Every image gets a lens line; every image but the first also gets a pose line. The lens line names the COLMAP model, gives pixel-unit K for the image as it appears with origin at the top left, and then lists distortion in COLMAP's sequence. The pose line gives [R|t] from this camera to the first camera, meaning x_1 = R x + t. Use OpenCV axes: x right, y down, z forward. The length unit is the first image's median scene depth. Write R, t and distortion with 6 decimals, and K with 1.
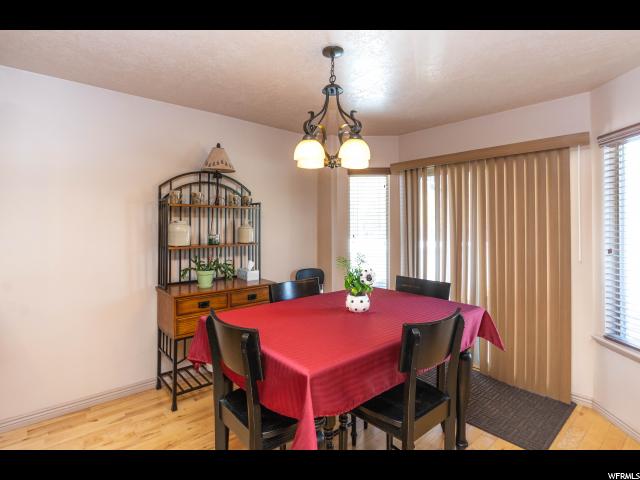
lens RADIAL K [[328.7, 0, 319.1], [0, 328.7, 224.5], [0, 0, 1]] dist [-0.001268, -0.000179]
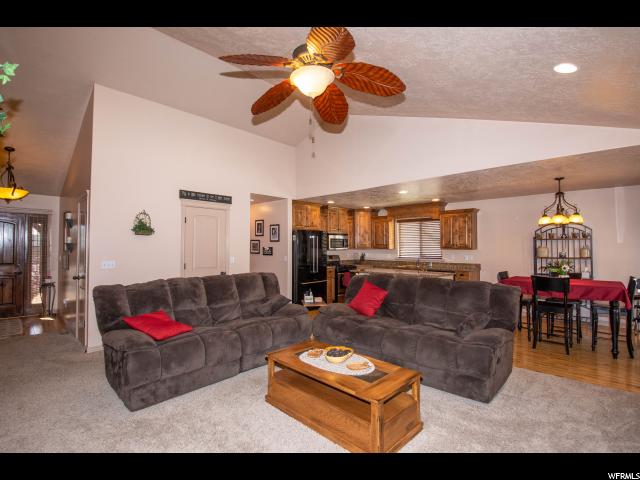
lens RADIAL K [[310.7, 0, 316.9], [0, 310.7, 239.1], [0, 0, 1]] dist [0.000076, -0.000118]
pose [[0.089171, -0.026452, -0.995665, 1.542226], [-0.002051, 0.999640, -0.026741, 0.003476], [0.996014, 0.004427, 0.089084, -0.733211]]
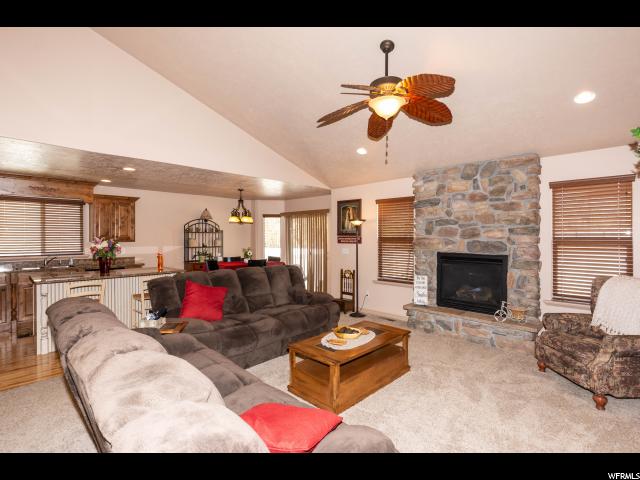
lens RADIAL K [[310.7, 0, 316.9], [0, 310.7, 239.1], [0, 0, 1]] dist [0.000076, -0.000118]
pose [[0.997489, -0.002459, 0.070783, 0.420807], [0.001995, 0.999976, 0.006629, -0.013525], [-0.070798, -0.006471, 0.997470, -1.625748]]
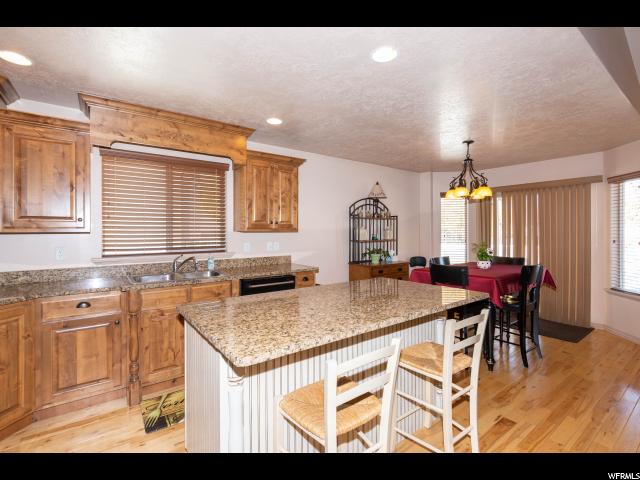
lens RADIAL K [[294.3, 0, 318.9], [0, 294.3, 235.4], [0, 0, 1]] dist [-0.000346, 0.000186]
pose [[0.998140, -0.004346, -0.060800, -0.543686], [0.004928, 0.999943, 0.009422, 0.021443], [0.060756, -0.009704, 0.998105, -0.608056]]
